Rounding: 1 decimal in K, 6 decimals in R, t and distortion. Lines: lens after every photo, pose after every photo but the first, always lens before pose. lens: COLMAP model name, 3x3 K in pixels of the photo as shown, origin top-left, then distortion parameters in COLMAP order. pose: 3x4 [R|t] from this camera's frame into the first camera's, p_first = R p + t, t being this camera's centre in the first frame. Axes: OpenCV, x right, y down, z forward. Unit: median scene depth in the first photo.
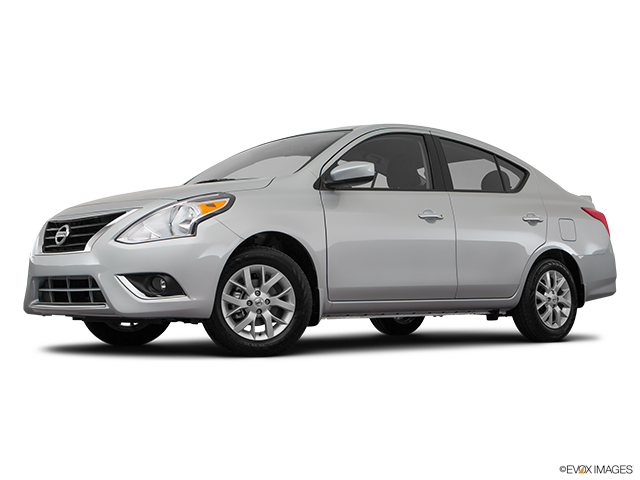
lens RADIAL K [[898.1, 0, 319.8], [0, 898.1, 244.7], [0, 0, 1]] dist [0.055829, 0.000000]
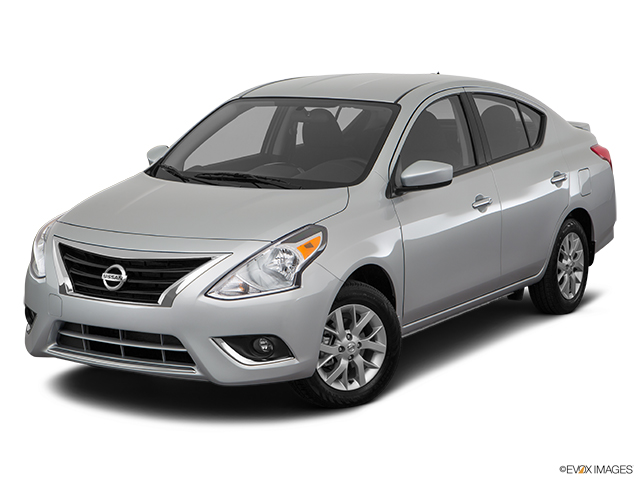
lens RADIAL K [[1293.5, 0, 314.0], [0, 1293.5, 238.8], [0, 0, 1]] dist [0.189811, 0.000000]
pose [[0.961894, -0.038531, 0.270694, -0.432395], [-0.014645, 0.981339, 0.191727, -0.275508], [-0.273030, -0.188385, 0.943380, -0.150173]]
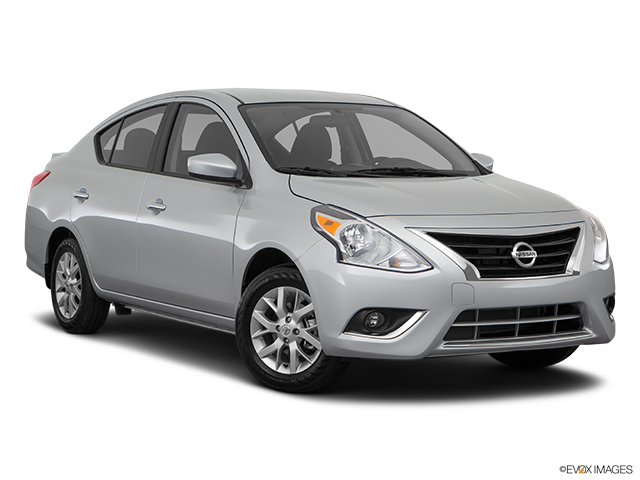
lens RADIAL K [[1283.9, 0, 322.1], [0, 1283.9, 239.6], [0, 0, 1]] dist [0.162310, 0.000000]
pose [[0.205848, -0.054055, 0.977090, -1.466599], [-0.049358, 0.996629, 0.065534, -0.092009], [-0.977338, -0.061717, 0.202486, 0.954197]]
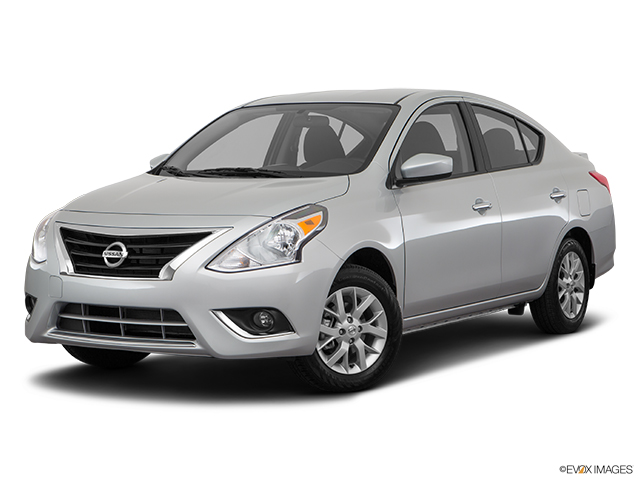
lens RADIAL K [[1283.9, 0, 316.0], [0, 1283.9, 241.6], [0, 0, 1]] dist [0.162310, 0.000000]
pose [[0.962079, -0.015554, 0.272328, -0.431875], [-0.014104, 0.994201, 0.106608, -0.150697], [-0.272407, -0.106406, 0.956280, -0.163109]]
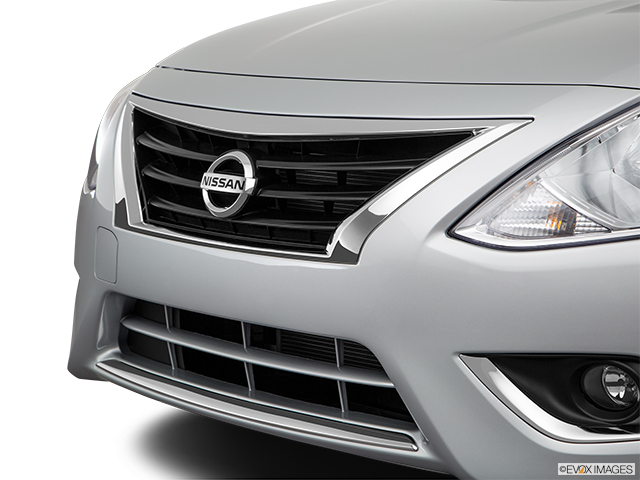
lens RADIAL K [[1619.3, 0, 318.2], [0, 1619.3, 240.8], [0, 0, 1]] dist [0.135653, 0.000000]
pose [[0.999980, 0.002520, 0.005870, -0.260024], [-0.003569, 0.982508, 0.186186, -0.096790], [-0.005298, -0.186203, 0.982497, 0.451924]]
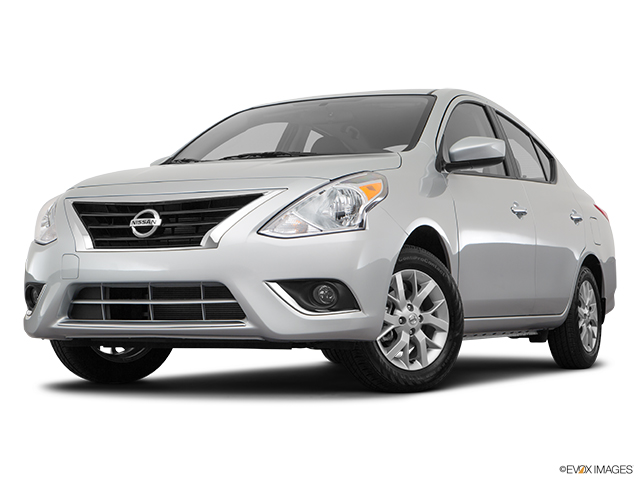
lens RADIAL K [[1222.7, 0, 320.6], [0, 1222.7, 237.3], [0, 0, 1]] dist [0.059821, 0.000000]
pose [[0.931389, 0.021496, 0.363389, -0.507282], [-0.019109, 0.999766, -0.010164, 0.007204], [-0.363523, 0.002523, 0.931582, 0.073338]]
